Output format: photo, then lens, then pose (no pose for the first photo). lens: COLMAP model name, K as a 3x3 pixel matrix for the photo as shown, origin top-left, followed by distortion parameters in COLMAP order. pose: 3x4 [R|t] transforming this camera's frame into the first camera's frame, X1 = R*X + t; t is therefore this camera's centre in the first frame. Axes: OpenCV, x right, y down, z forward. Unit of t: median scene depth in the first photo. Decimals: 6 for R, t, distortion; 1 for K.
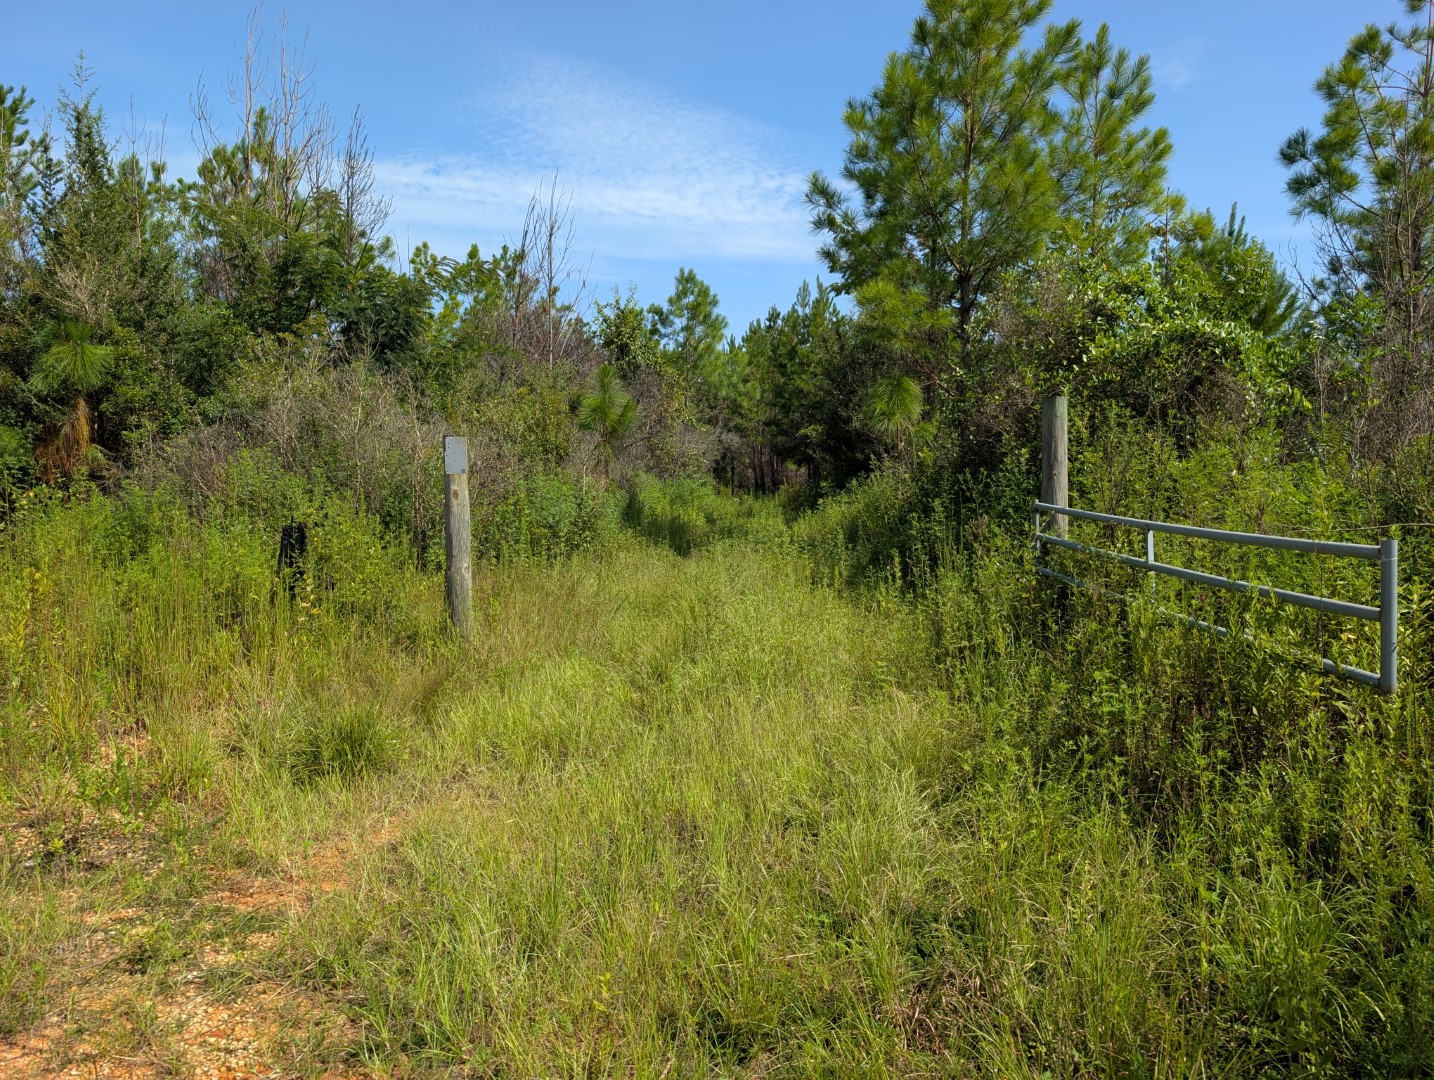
lens RADIAL K [[1020.9, 0, 717.3], [0, 1020.9, 538.3], [0, 0, 1]] dist [0.001466, 0.000209]
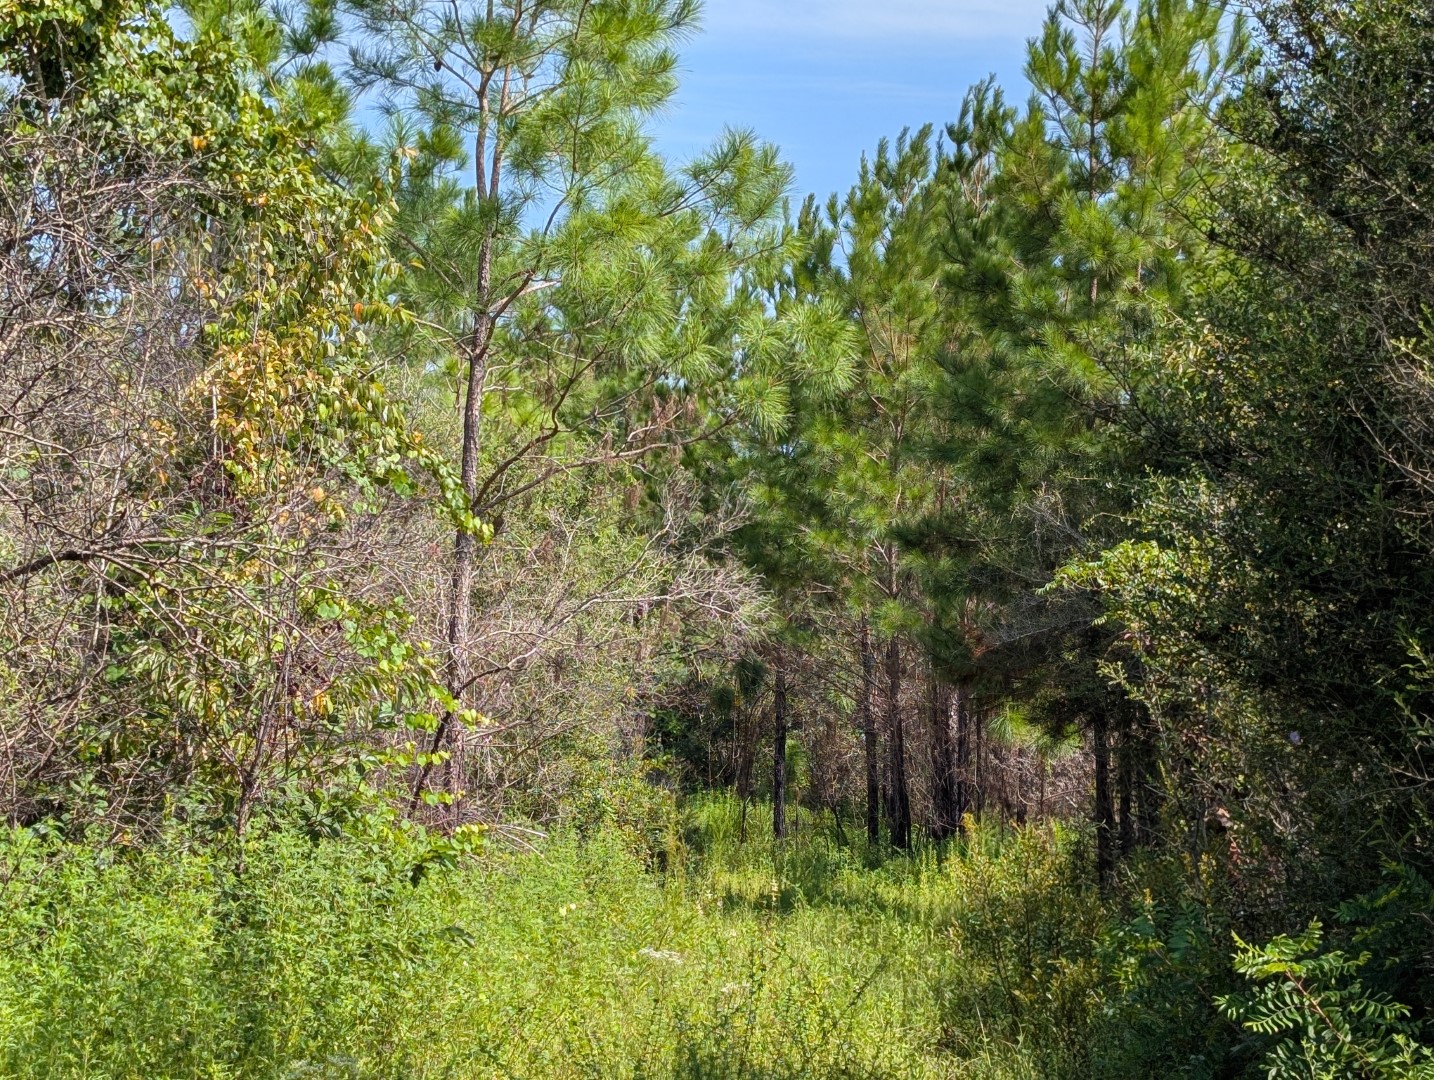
lens RADIAL K [[2058.0, 0, 717.8], [0, 2058.0, 541.2], [0, 0, 1]] dist [0.049050, 0.000000]
pose [[0.994778, 0.044320, -0.091935, 0.048415], [-0.056531, 0.989260, -0.134790, -0.050036], [0.084974, 0.139283, 0.986600, 0.562515]]
